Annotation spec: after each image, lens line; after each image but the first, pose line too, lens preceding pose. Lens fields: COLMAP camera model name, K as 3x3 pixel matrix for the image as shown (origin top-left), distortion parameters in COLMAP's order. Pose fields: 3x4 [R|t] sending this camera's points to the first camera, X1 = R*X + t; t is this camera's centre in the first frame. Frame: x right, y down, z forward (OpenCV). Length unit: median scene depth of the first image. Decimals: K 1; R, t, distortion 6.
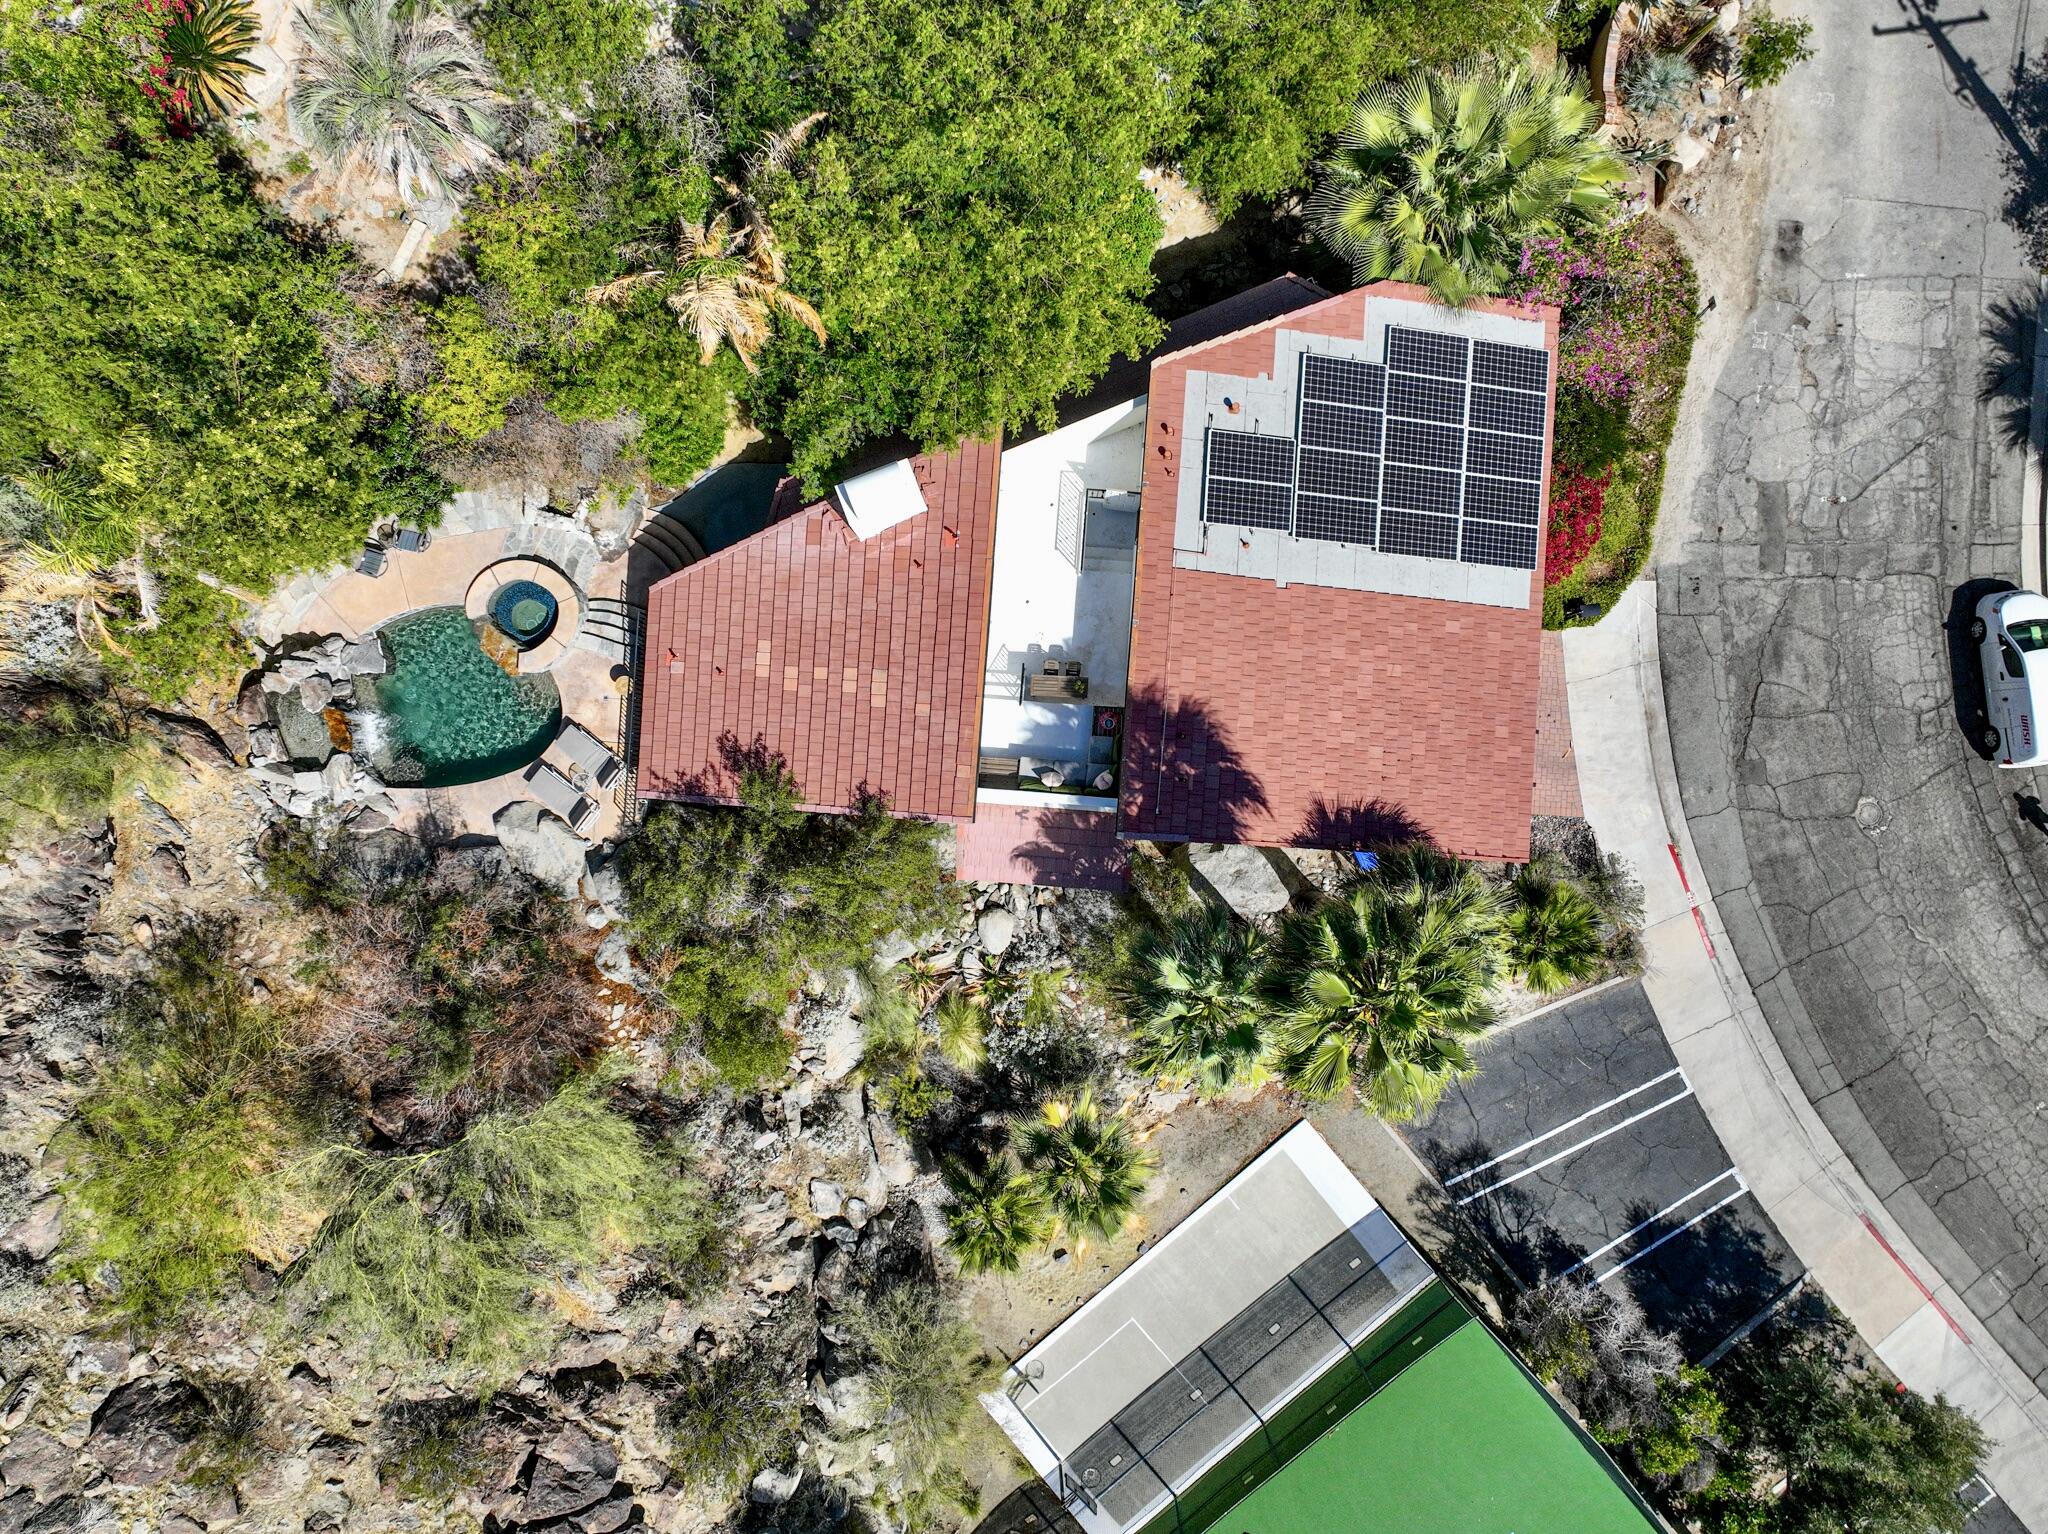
lens RADIAL K [[1448.0, 0, 1024.0], [0, 1448.0, 767.0], [0, 0, 1]] dist [-0.001582, 0.017711]
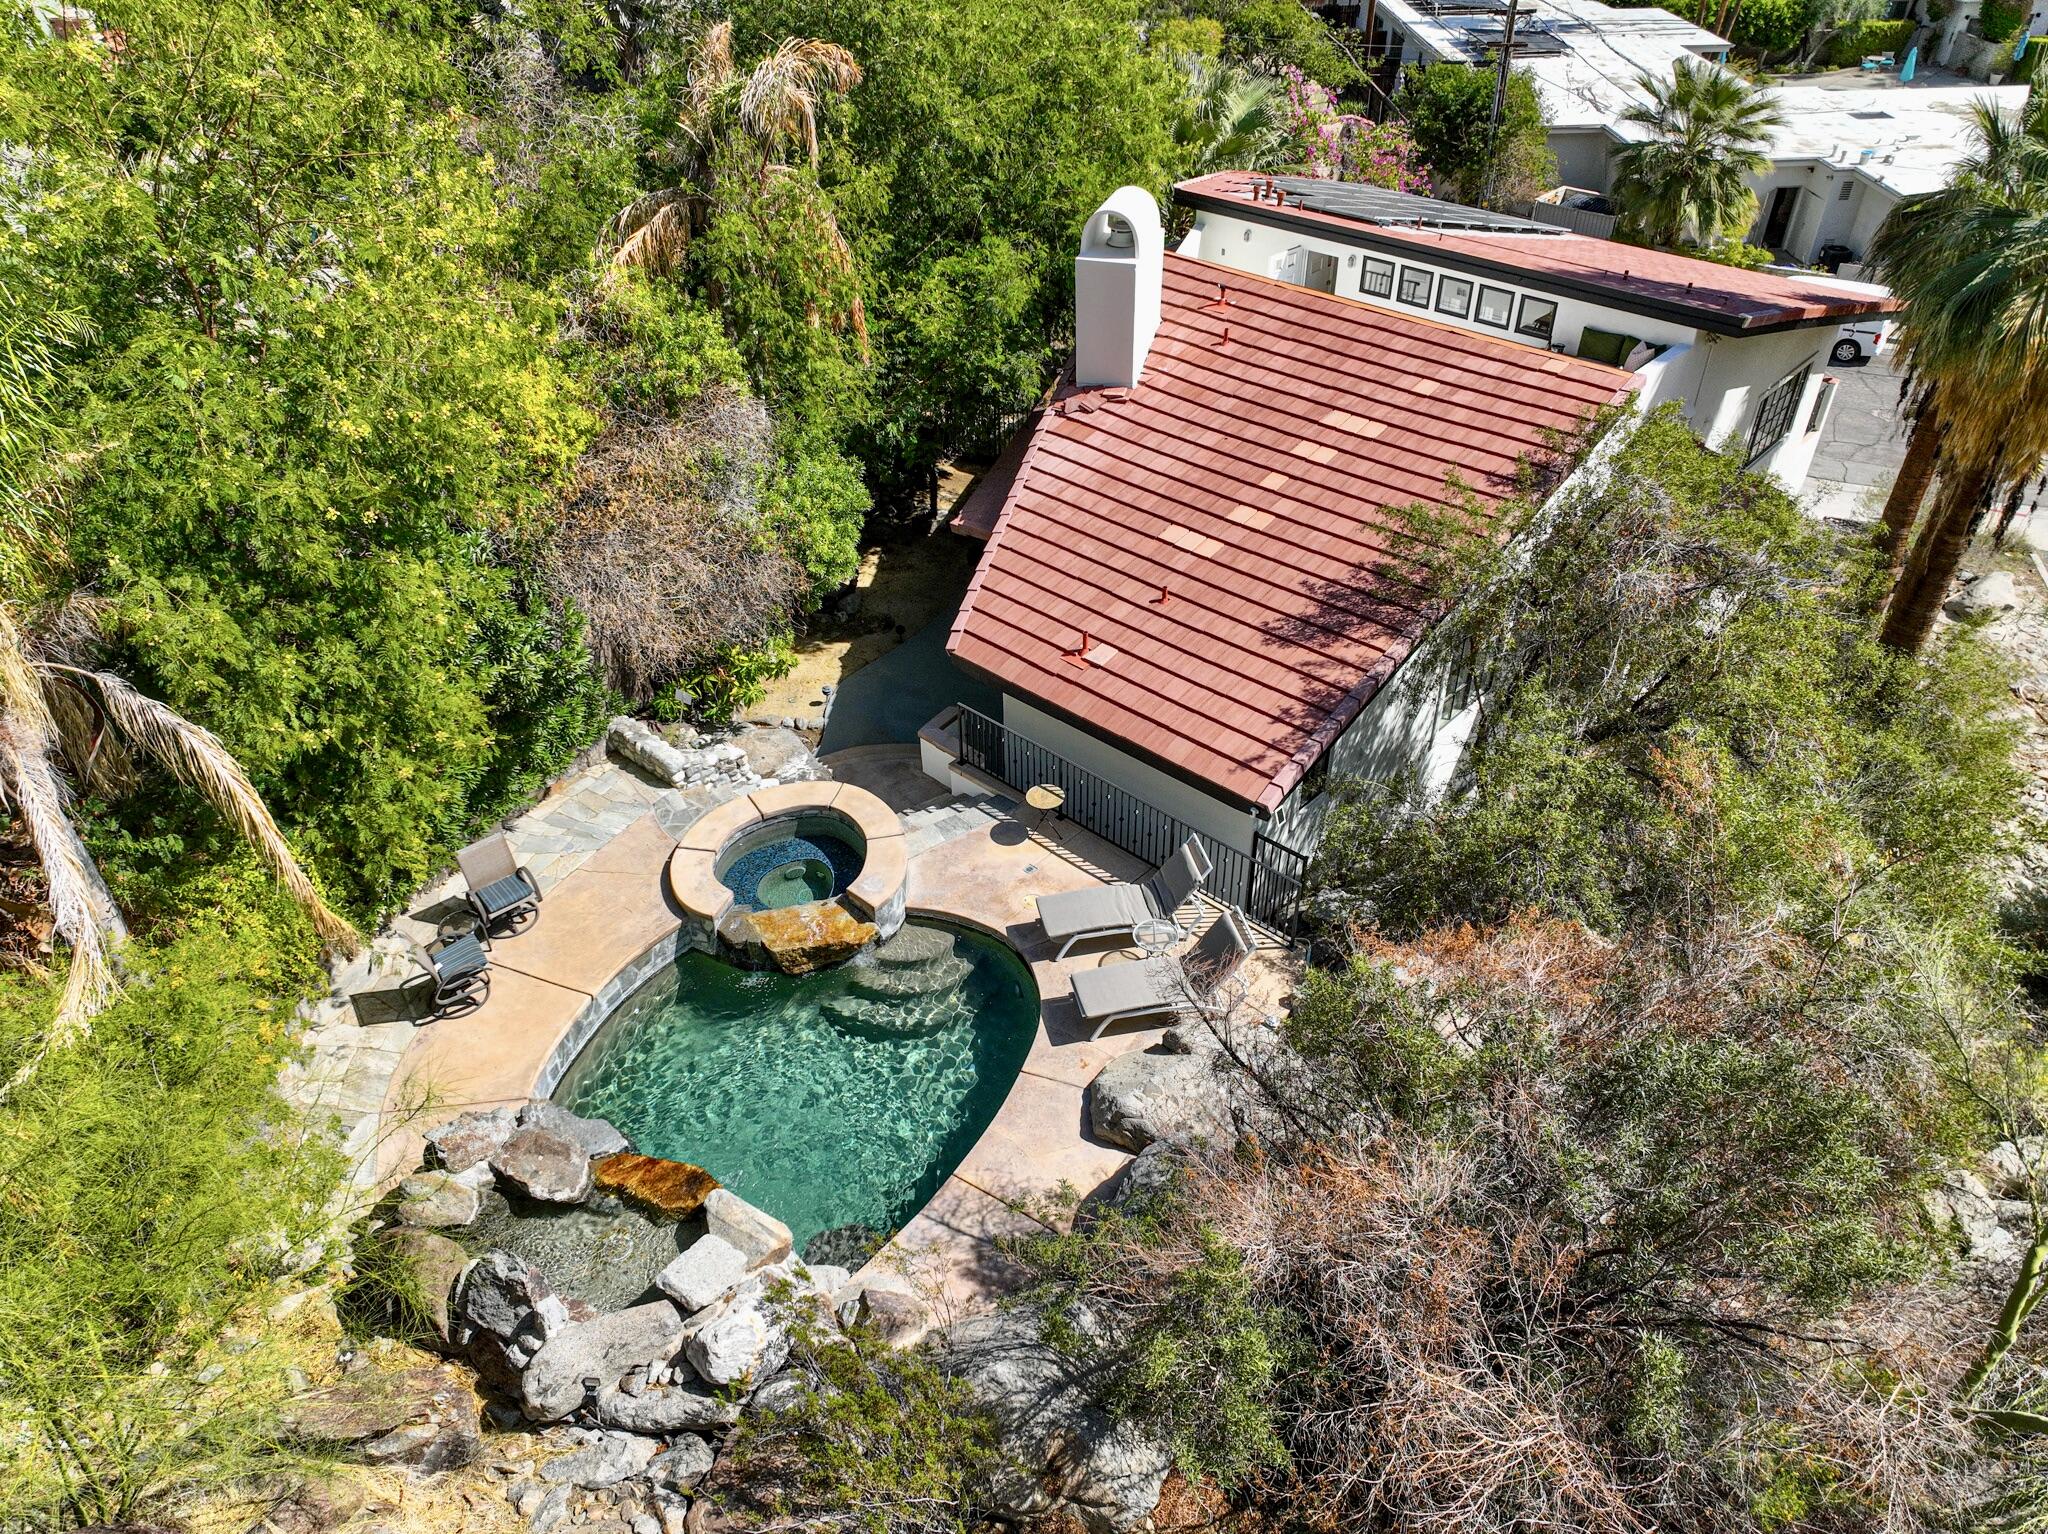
lens RADIAL K [[1452.1, 0, 1005.9], [0, 1452.1, 772.9], [0, 0, 1]] dist [-0.006953, 0.014845]
pose [[0.632615, -0.468855, 0.616420, -0.585553], [0.774464, 0.385033, -0.501951, 0.178669], [-0.002000, 0.794937, 0.606688, 0.689257]]
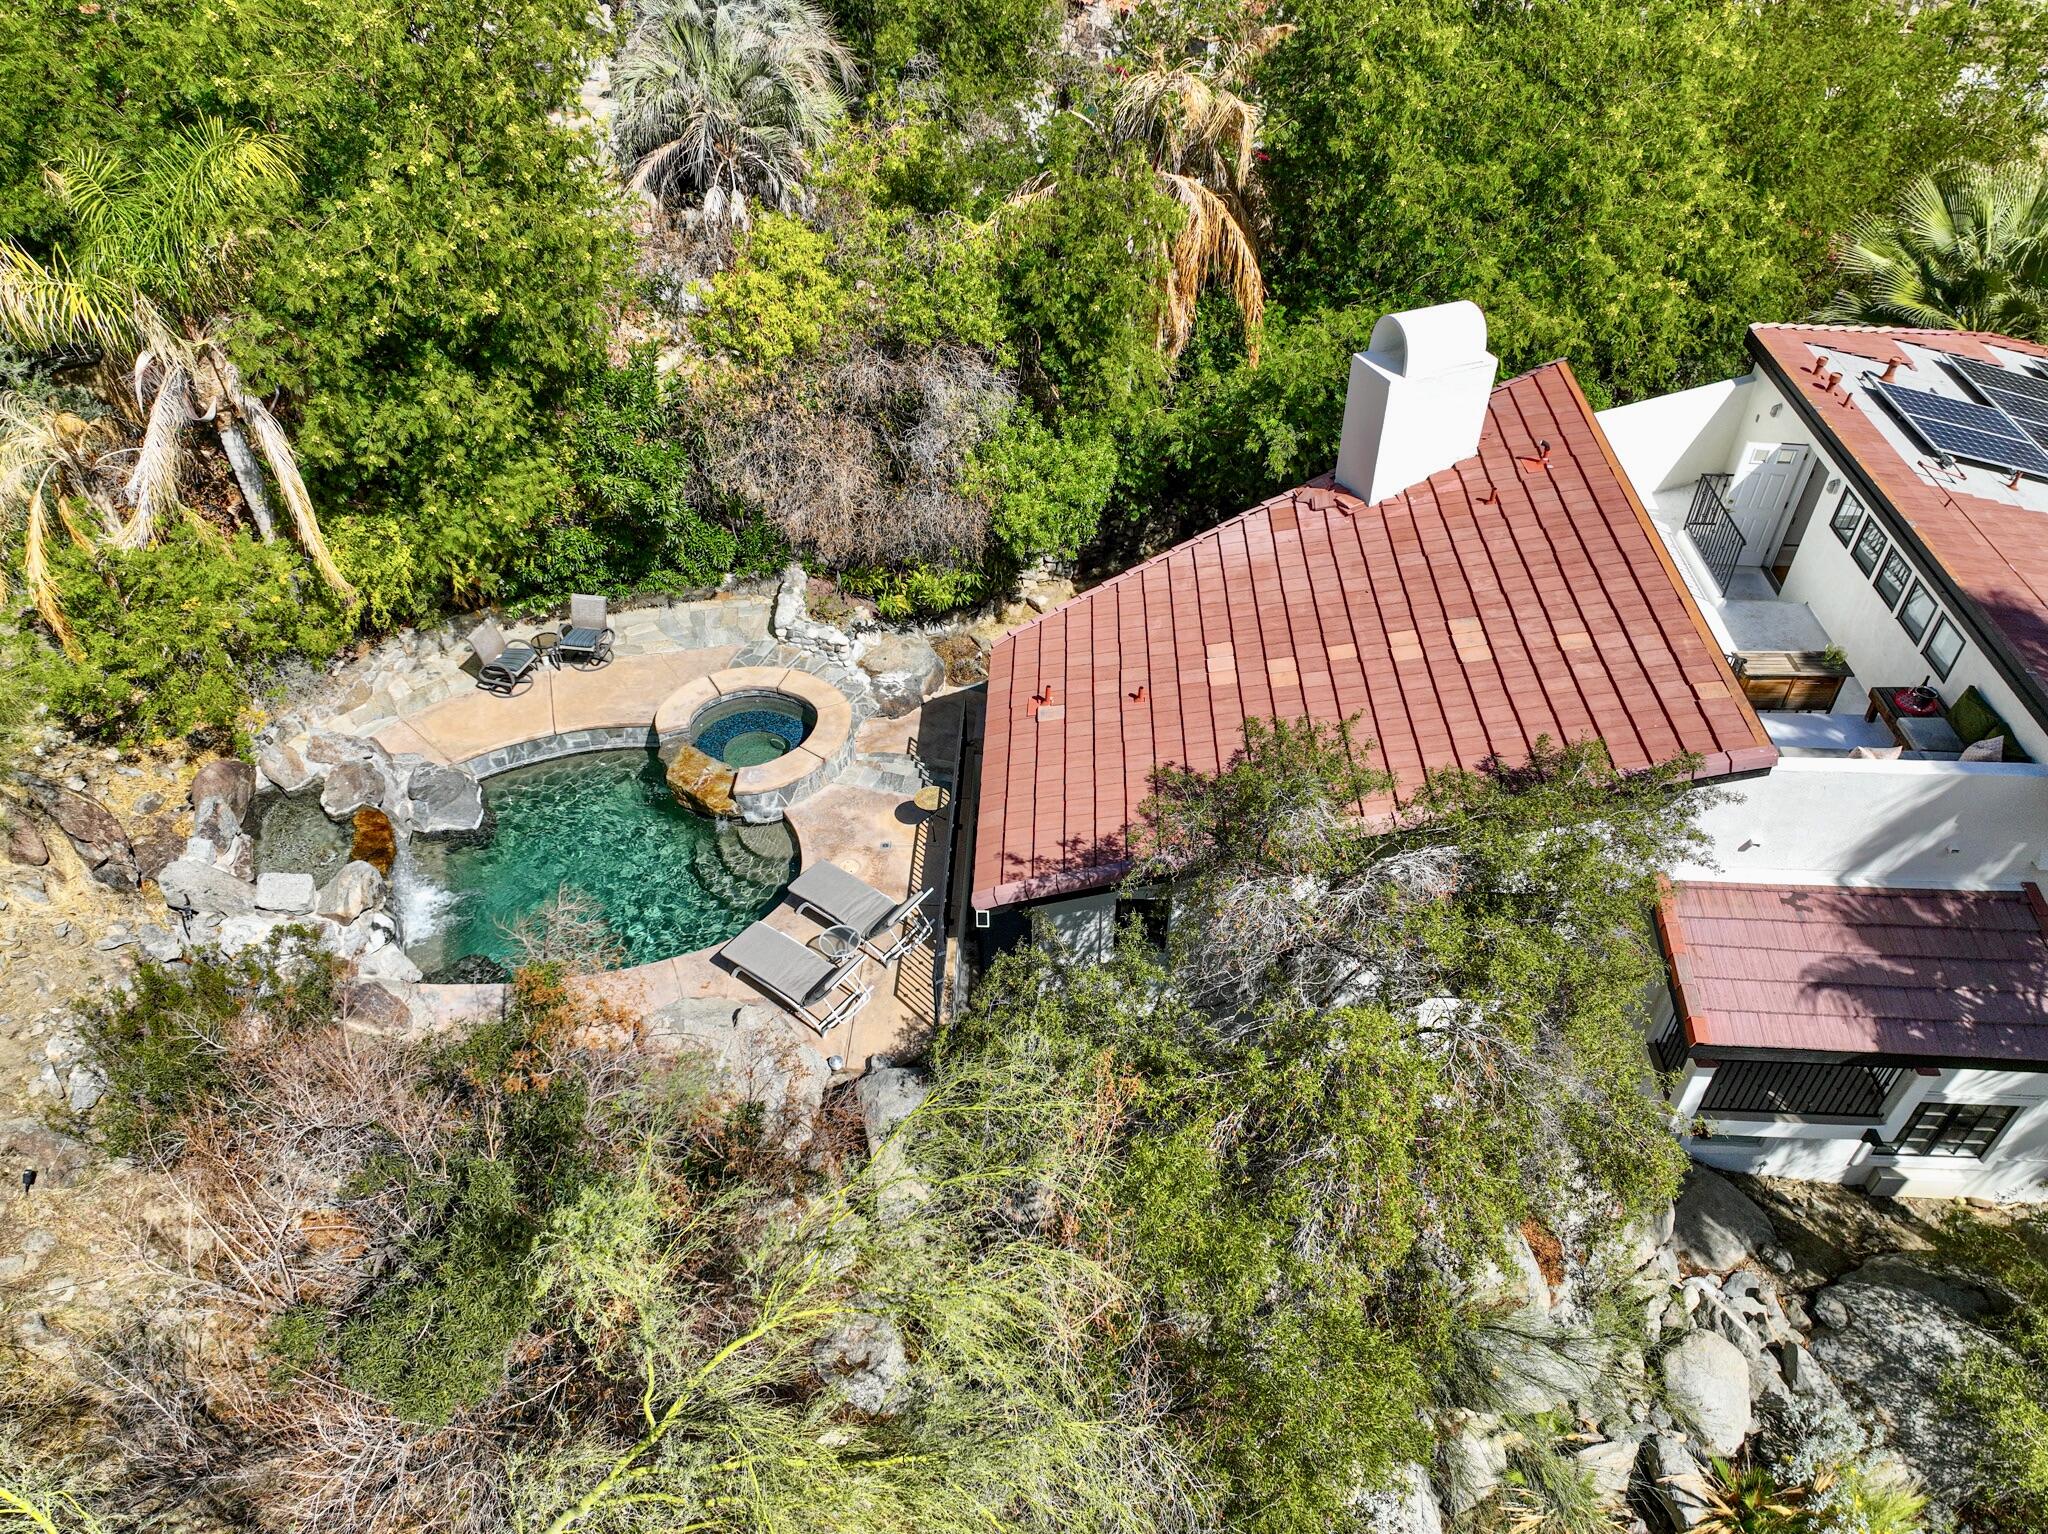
lens RADIAL K [[1448.0, 0, 1024.0], [0, 1448.0, 767.0], [0, 0, 1]] dist [-0.001582, 0.017711]
pose [[0.999538, -0.014618, 0.026642, -0.254952], [0.029609, 0.665814, -0.745530, 0.335433], [-0.006840, 0.745975, 0.665939, 0.631742]]
